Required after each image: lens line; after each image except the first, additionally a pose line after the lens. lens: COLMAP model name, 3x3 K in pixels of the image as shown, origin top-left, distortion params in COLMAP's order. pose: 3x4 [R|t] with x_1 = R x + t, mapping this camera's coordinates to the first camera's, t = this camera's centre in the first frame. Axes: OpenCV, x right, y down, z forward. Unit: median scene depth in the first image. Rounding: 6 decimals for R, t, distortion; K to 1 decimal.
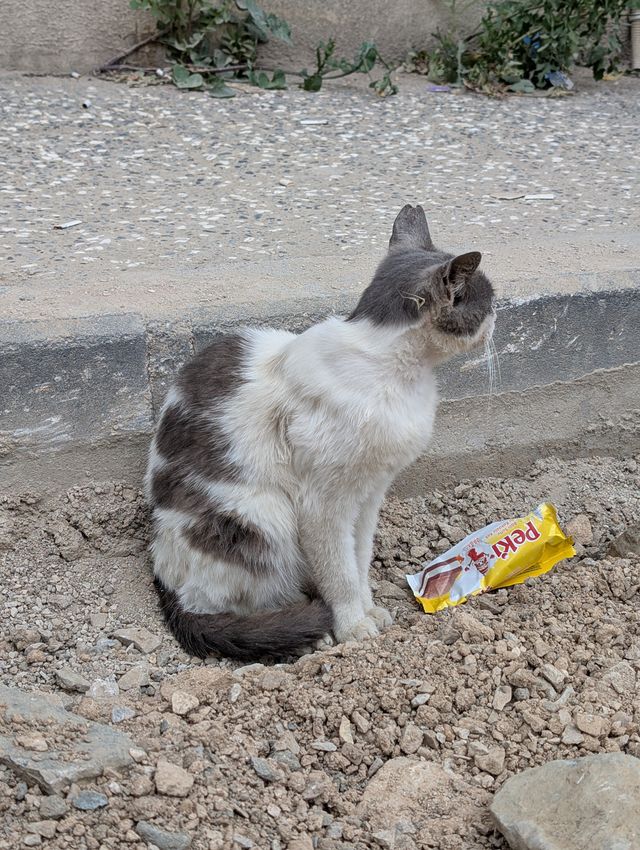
lens RADIAL K [[1361.0, 0, 320.0], [0, 1361.0, 425.0], [0, 0, 1]] dist [0.129700, -0.625651]
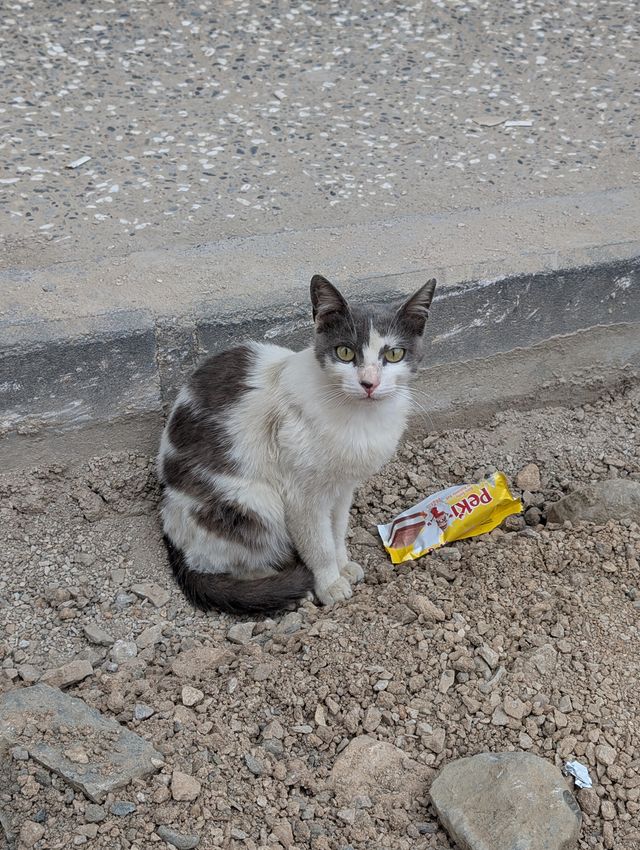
lens RADIAL K [[1361.0, 0, 320.0], [0, 1361.0, 425.0], [0, 0, 1]] dist [0.129700, -0.625651]
pose [[0.999808, 0.018322, 0.006891, 0.004066], [-0.019383, 0.975825, 0.217690, -0.241808], [-0.002735, -0.217782, 0.975994, -0.133373]]
